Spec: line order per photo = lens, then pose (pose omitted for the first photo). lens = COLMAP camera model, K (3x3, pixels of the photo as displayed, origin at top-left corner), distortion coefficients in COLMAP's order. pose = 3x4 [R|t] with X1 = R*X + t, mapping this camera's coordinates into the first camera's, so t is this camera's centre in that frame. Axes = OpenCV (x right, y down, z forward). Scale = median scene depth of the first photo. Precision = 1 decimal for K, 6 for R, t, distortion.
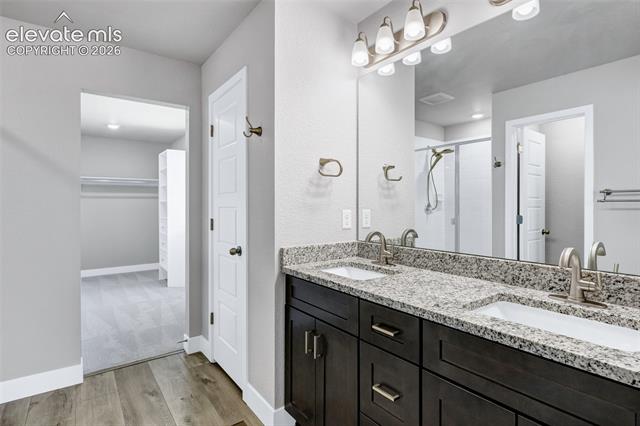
lens RADIAL K [[338.3, 0, 321.3], [0, 338.3, 210.5], [0, 0, 1]] dist [0.005524, 0.000660]
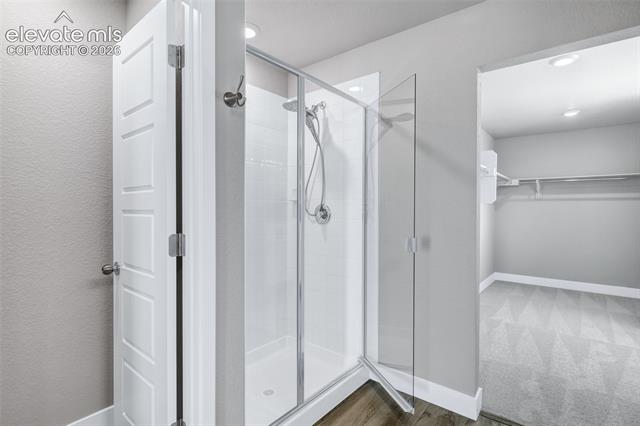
lens RADIAL K [[315.9, 0, 318.6], [0, 315.9, 209.2], [0, 0, 1]] dist [-0.001521, 0.000807]
pose [[0.259966, 0.004143, -0.965609, -0.031759], [-0.017949, 0.999839, -0.000542, -0.002849], [0.965451, 0.017473, 0.259998, 0.233865]]
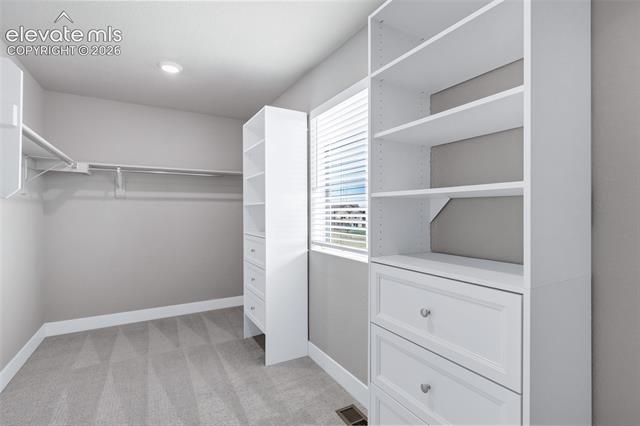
lens RADIAL K [[305.4, 0, 316.2], [0, 305.4, 210.0], [0, 0, 1]] dist [0.003560, -0.000173]
pose [[0.994810, 0.003816, -0.101682, -0.370029], [-0.004005, 0.999991, -0.001656, -0.023005], [0.101675, 0.002054, 0.994816, 0.598557]]
